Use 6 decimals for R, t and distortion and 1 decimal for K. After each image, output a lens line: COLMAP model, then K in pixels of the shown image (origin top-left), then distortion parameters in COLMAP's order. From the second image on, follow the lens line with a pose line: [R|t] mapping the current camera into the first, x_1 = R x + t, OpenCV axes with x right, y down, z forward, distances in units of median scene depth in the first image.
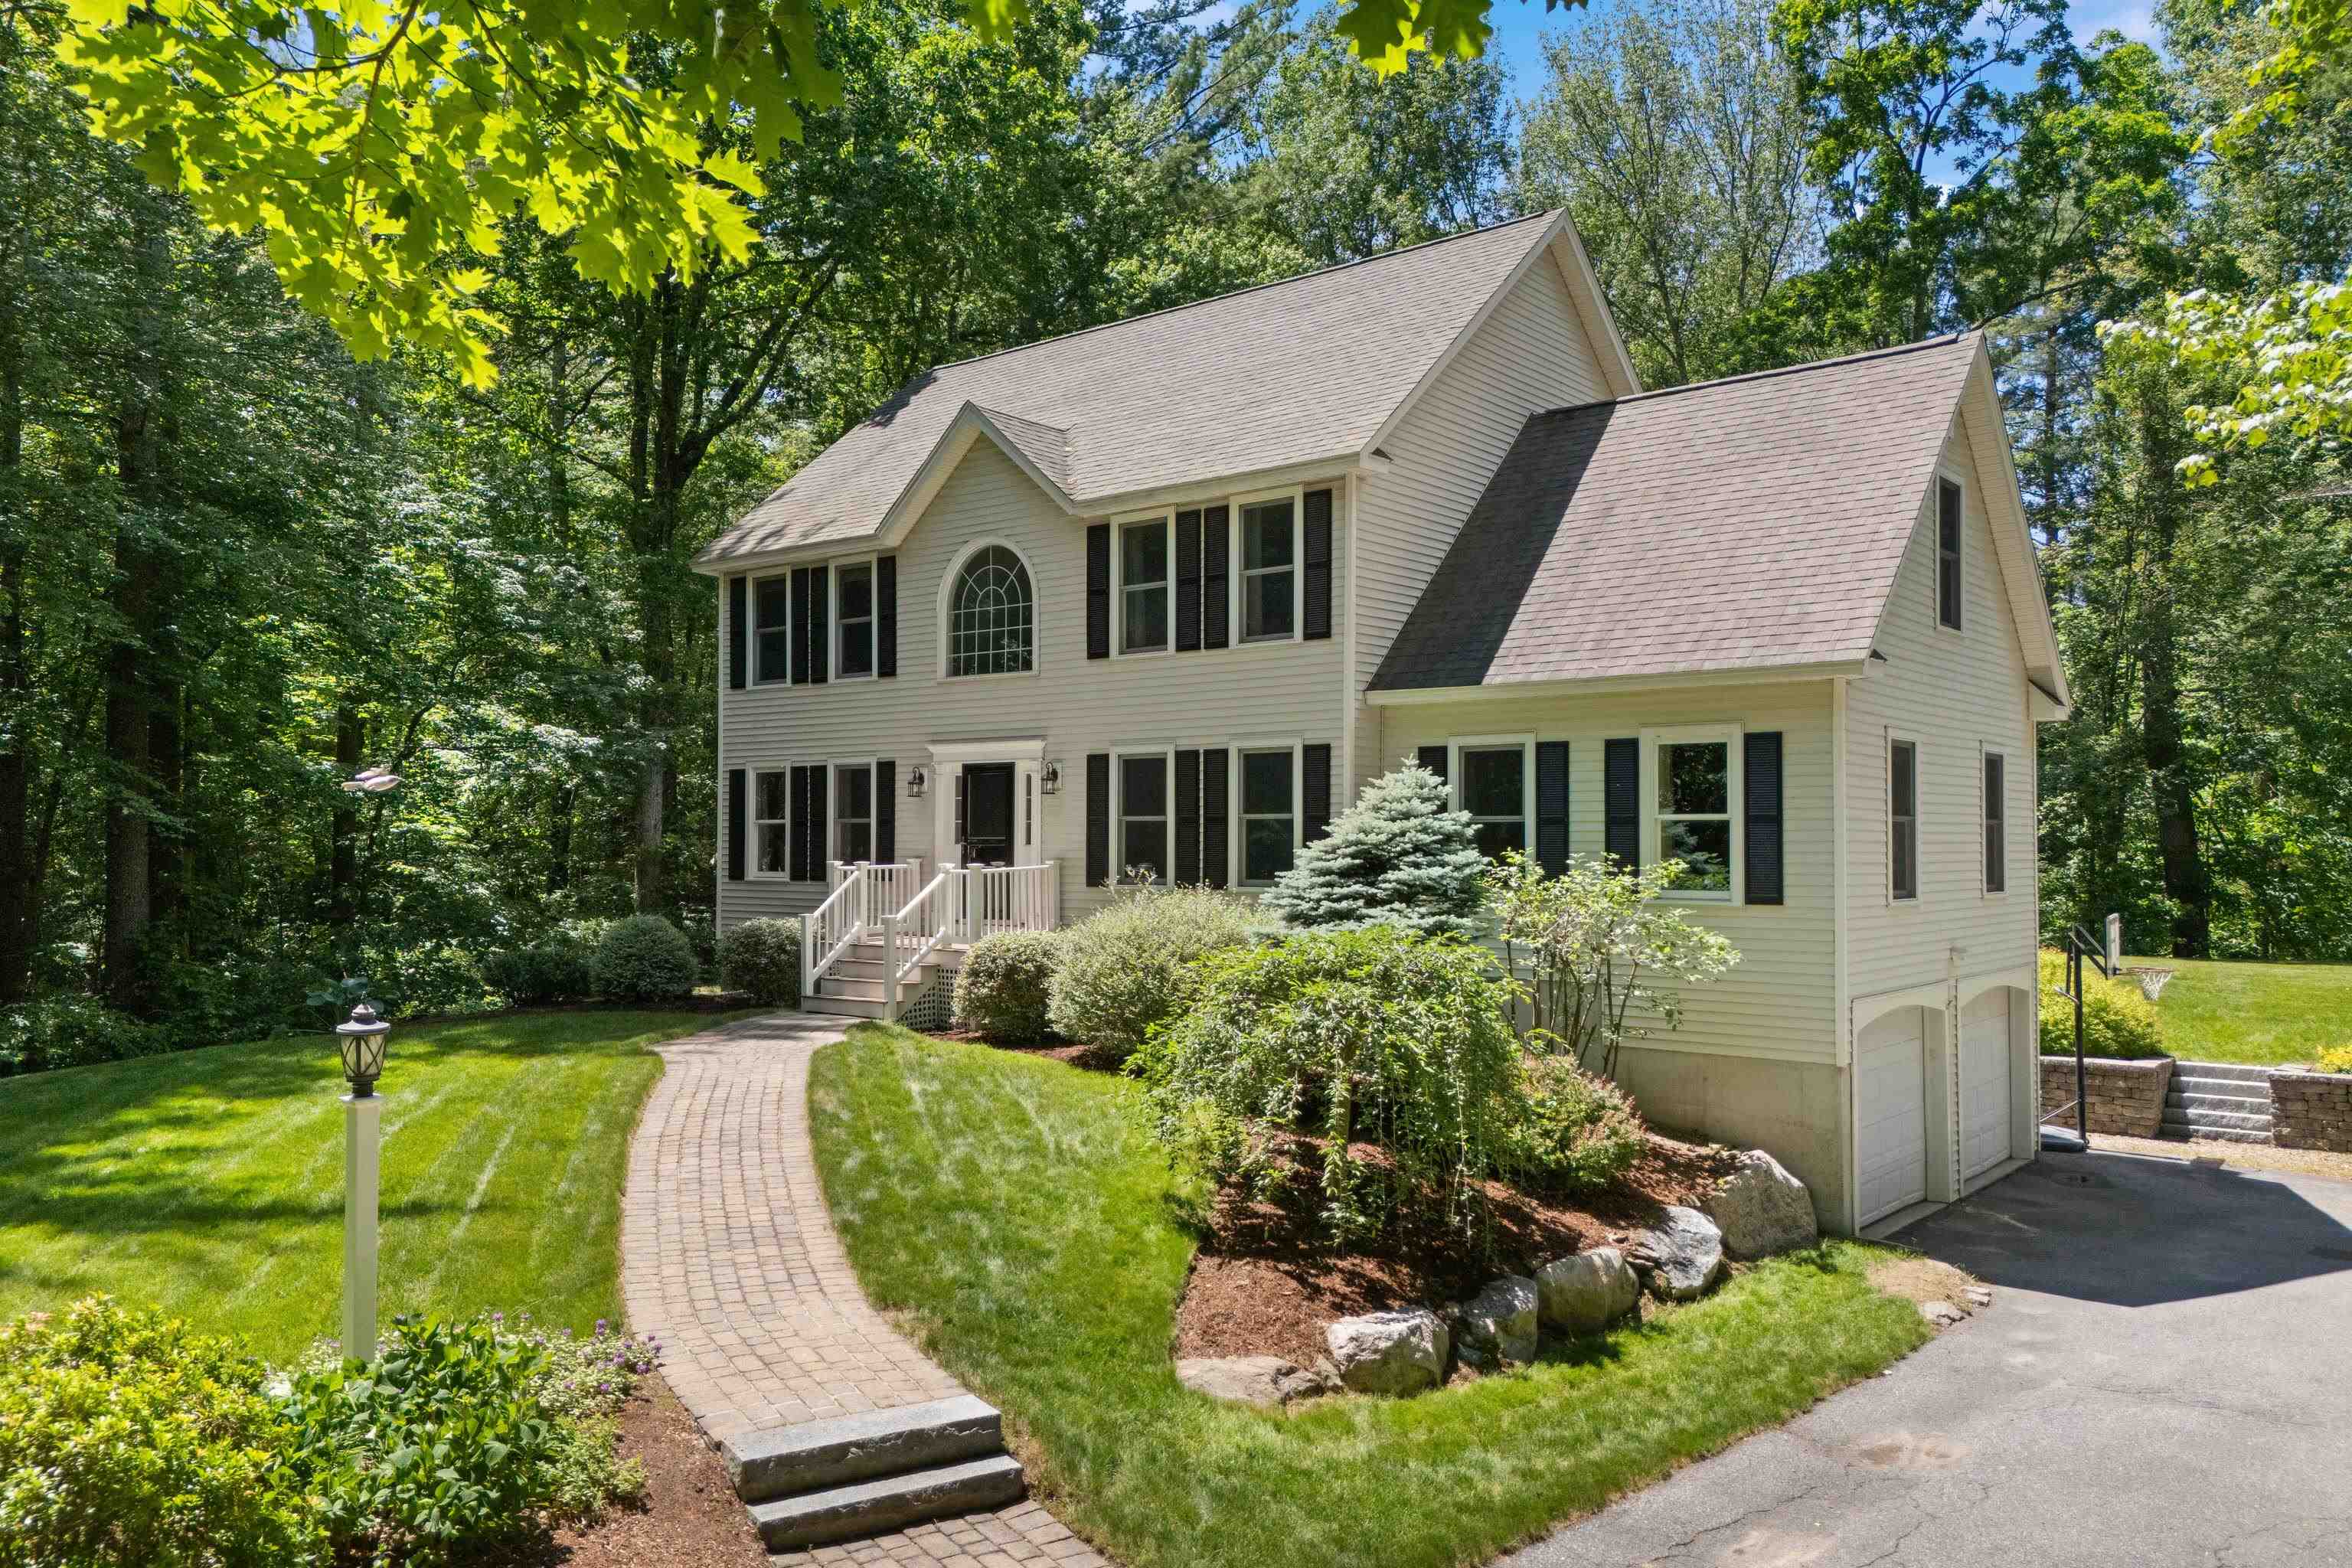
lens RADIAL K [[1707.0, 0, 1176.2], [0, 1707.0, 822.6], [0, 0, 1]] dist [0.067750, -0.073954]
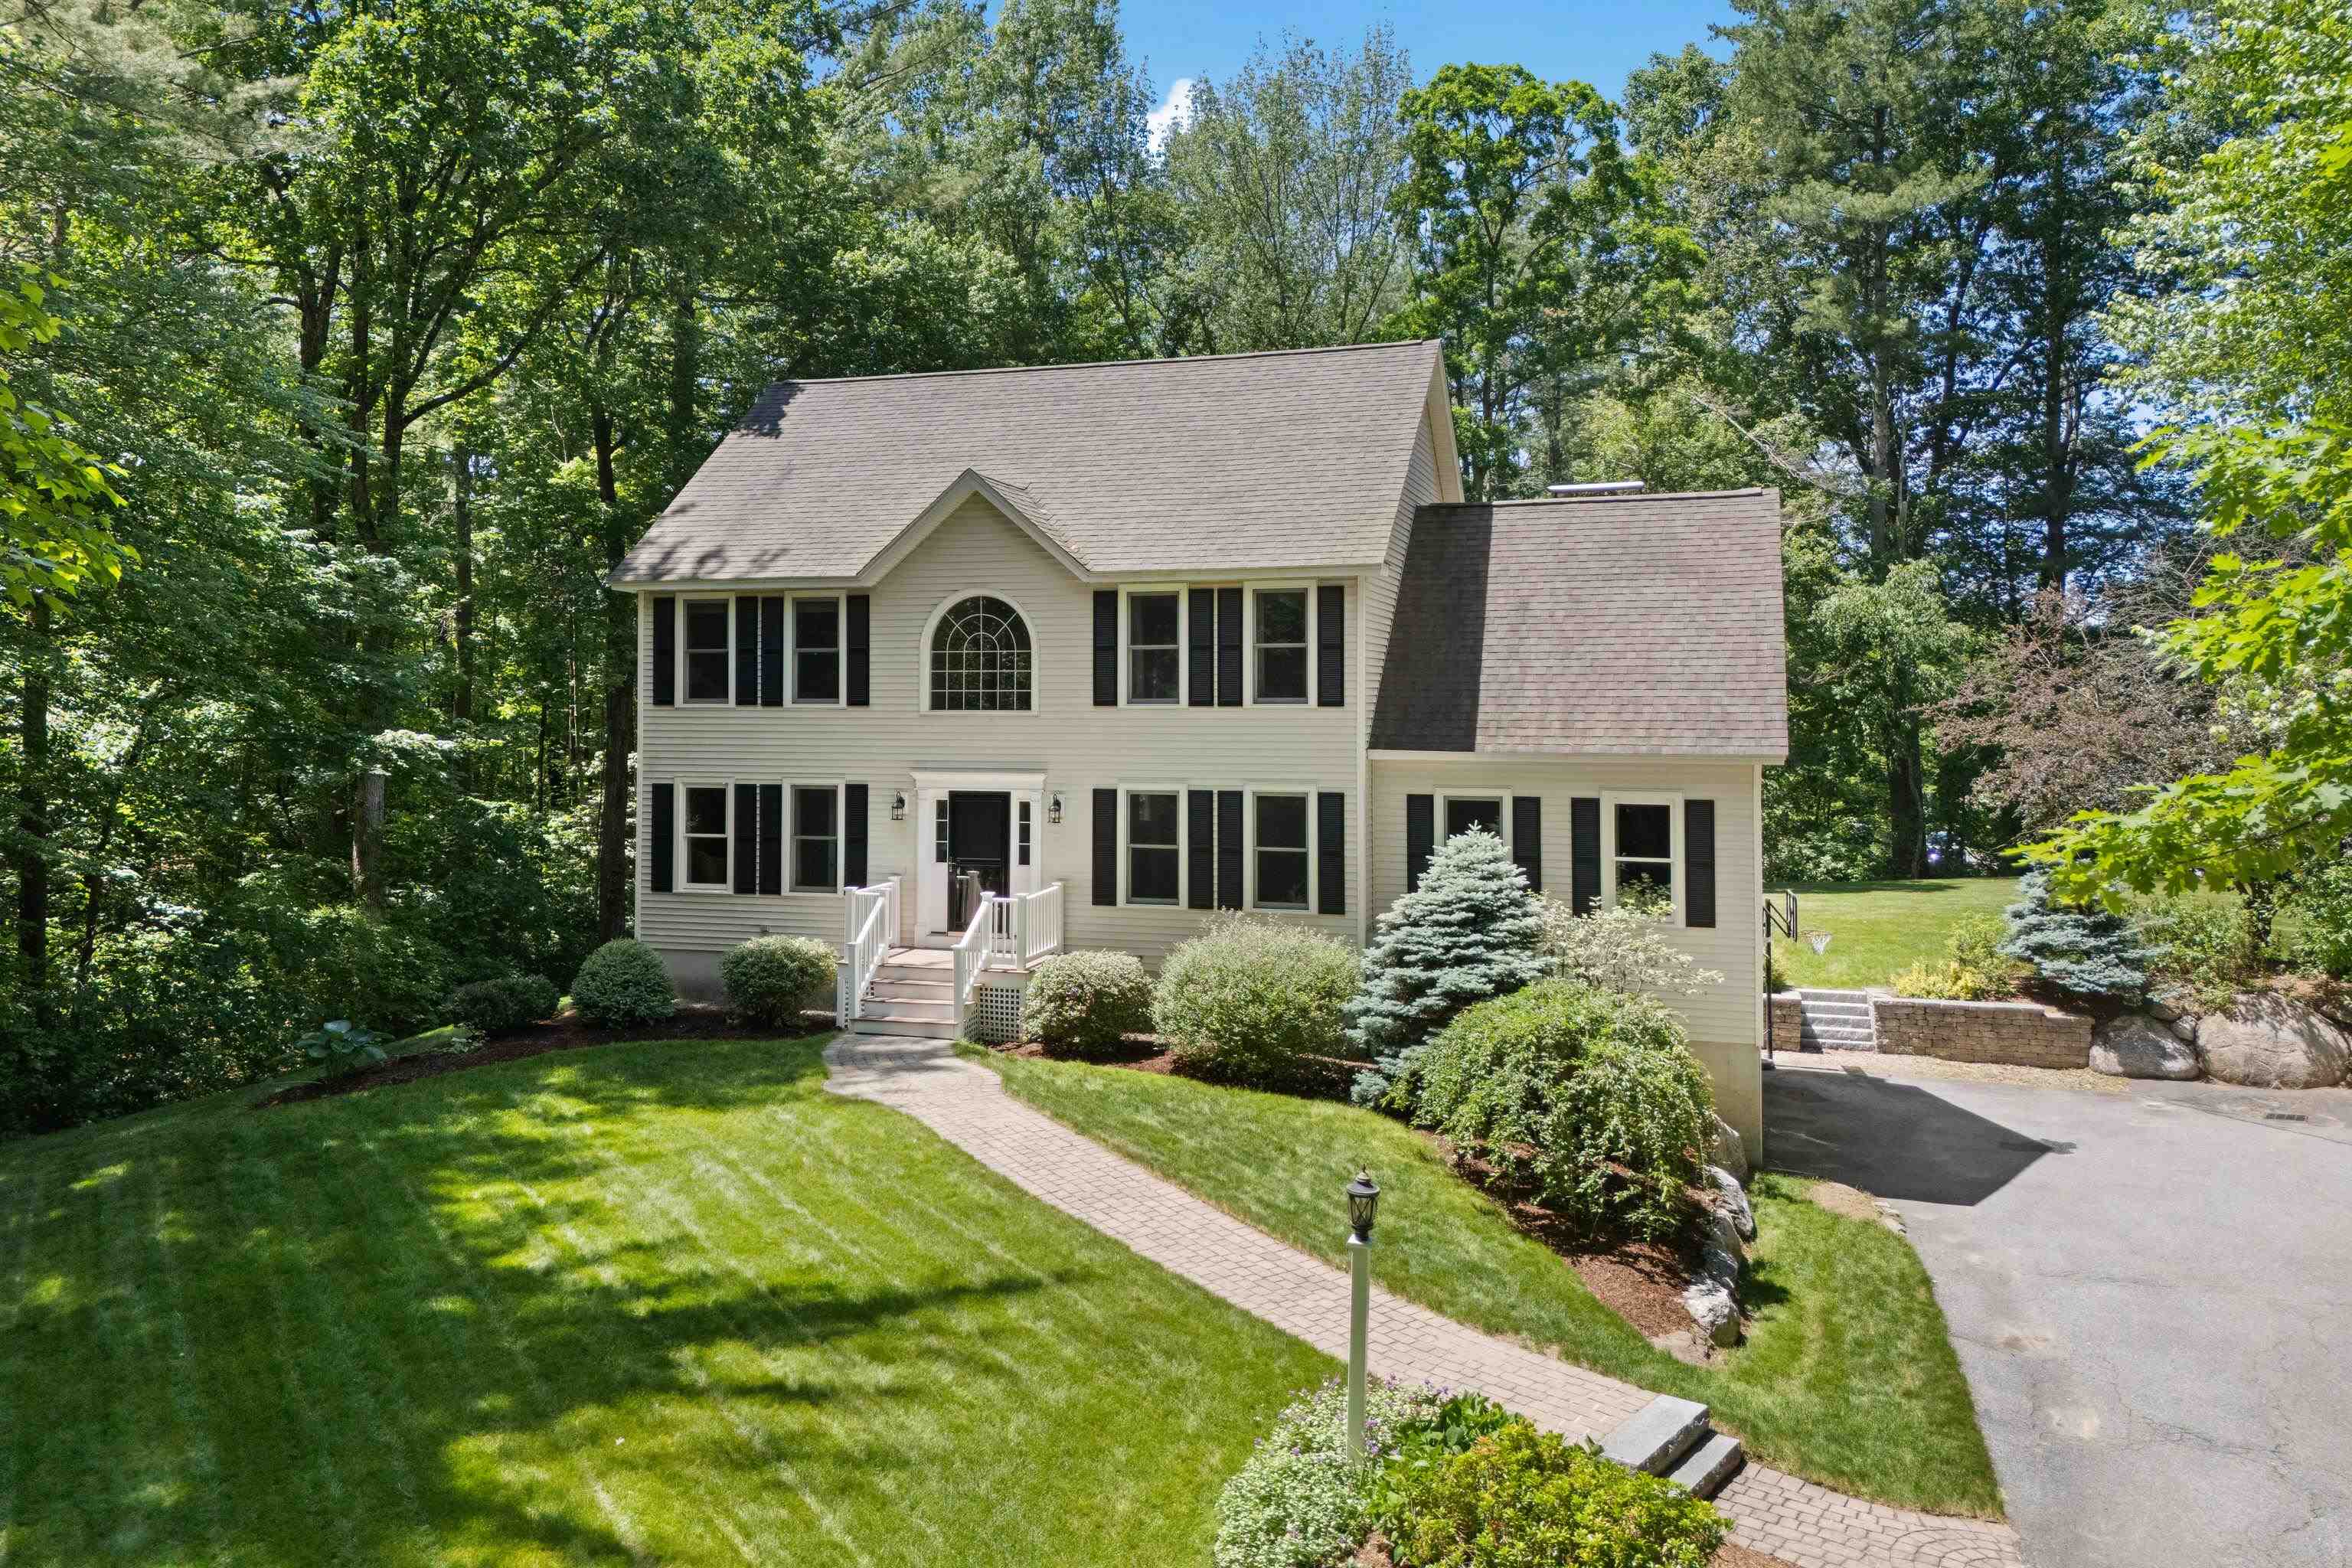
lens RADIAL K [[1706.7, 0, 1180.6], [0, 1706.7, 682.2], [0, 0, 1]] dist [0.086298, -0.089635]
pose [[0.928373, 0.006379, 0.371595, -0.434180], [-0.004963, 0.999976, -0.004765, -0.109005], [-0.371617, 0.002579, 0.928383, -0.089140]]
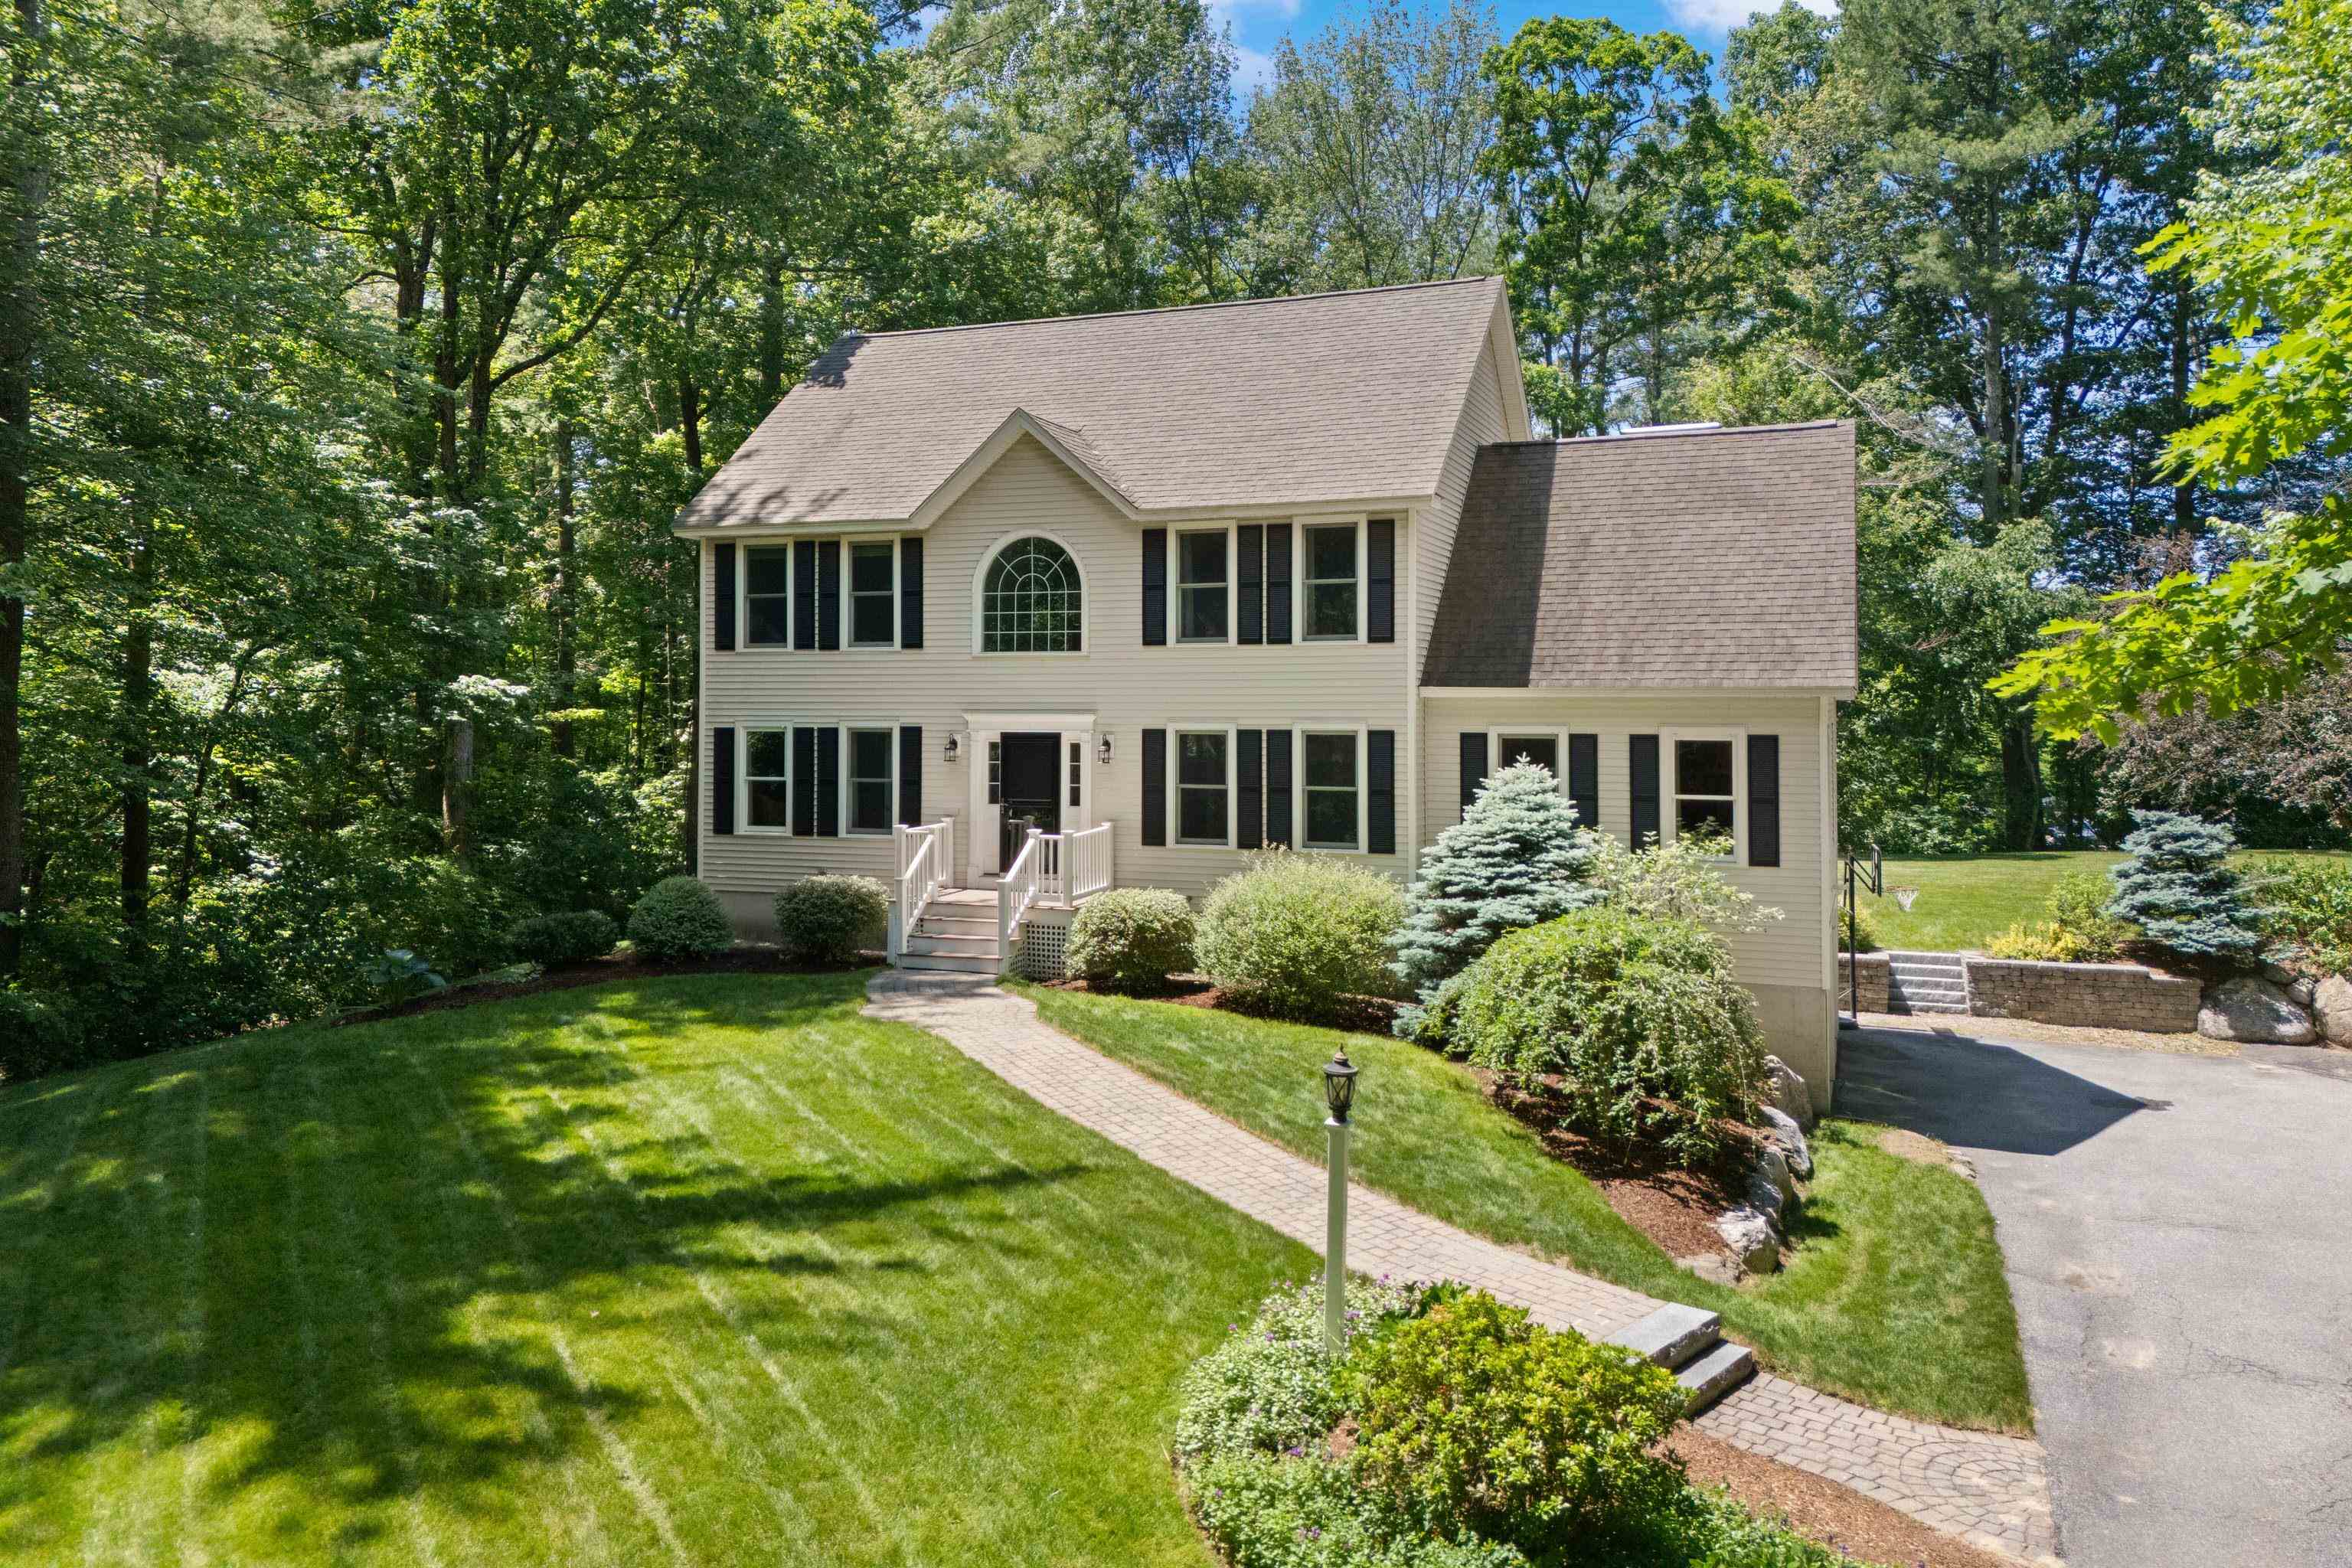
lens RADIAL K [[1700.5, 0, 1179.4], [0, 1700.5, 682.0], [0, 0, 1]] dist [0.084346, -0.085313]
pose [[0.951476, 0.004749, 0.307685, -0.386450], [-0.003743, 0.999986, -0.003860, -0.068531], [-0.307699, 0.002521, 0.951480, -0.087977]]
